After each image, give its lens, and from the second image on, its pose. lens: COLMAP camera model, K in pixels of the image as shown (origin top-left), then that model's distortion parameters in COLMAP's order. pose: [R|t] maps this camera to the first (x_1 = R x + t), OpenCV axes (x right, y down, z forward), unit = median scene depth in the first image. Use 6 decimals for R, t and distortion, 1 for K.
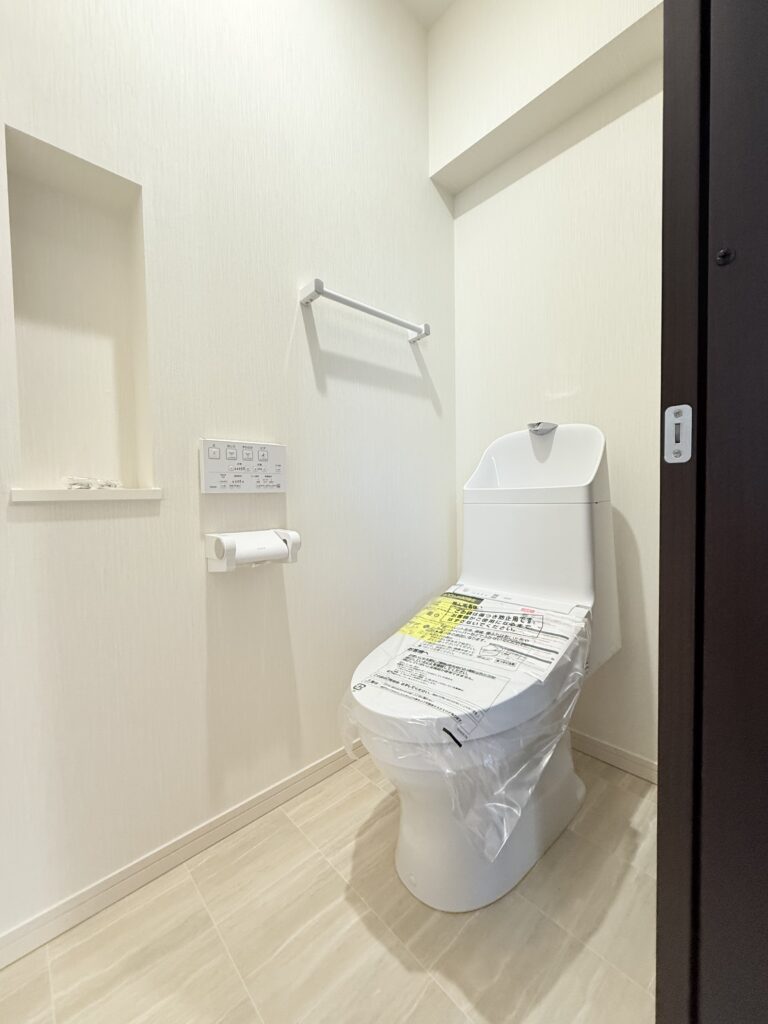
lens RADIAL K [[404.8, 0, 383.2], [0, 404.8, 508.1], [0, 0, 1]] dist [-0.001027, 0.000410]
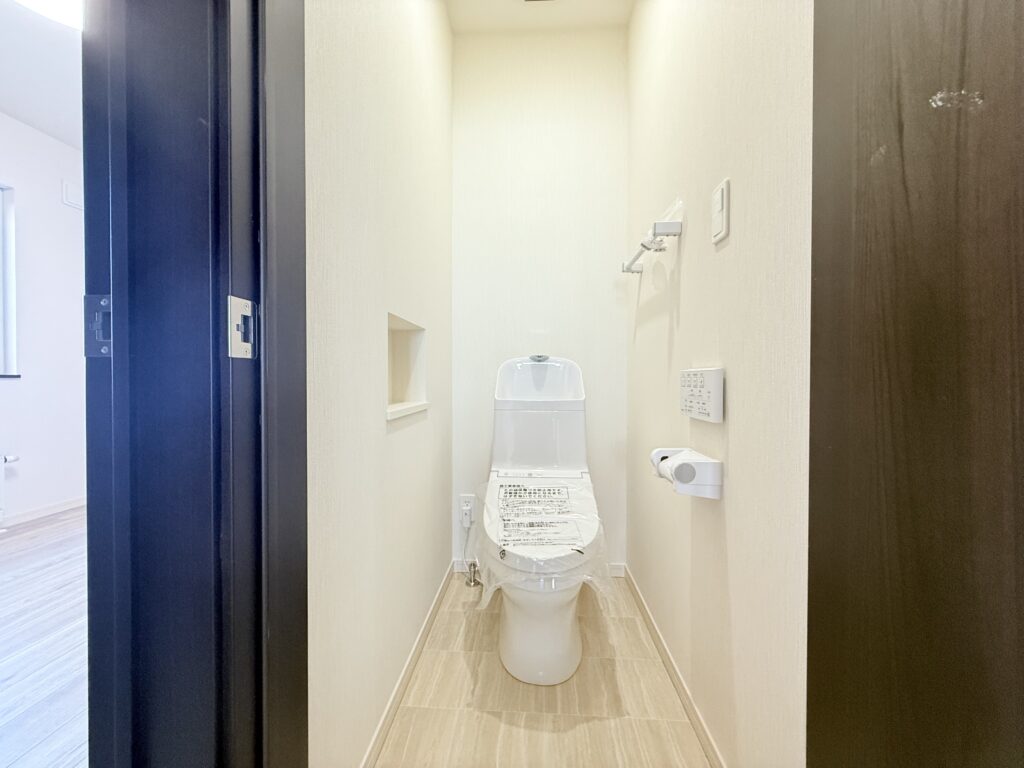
lens RADIAL K [[404.8, 0, 510.3], [0, 404.8, 382.4], [0, 0, 1]] dist [-0.001027, 0.000410]
pose [[0.704683, 0.044521, 0.708124, -0.931556], [0.008222, 0.997450, -0.070894, -0.009825], [-0.709474, 0.055780, 0.702520, 0.020855]]
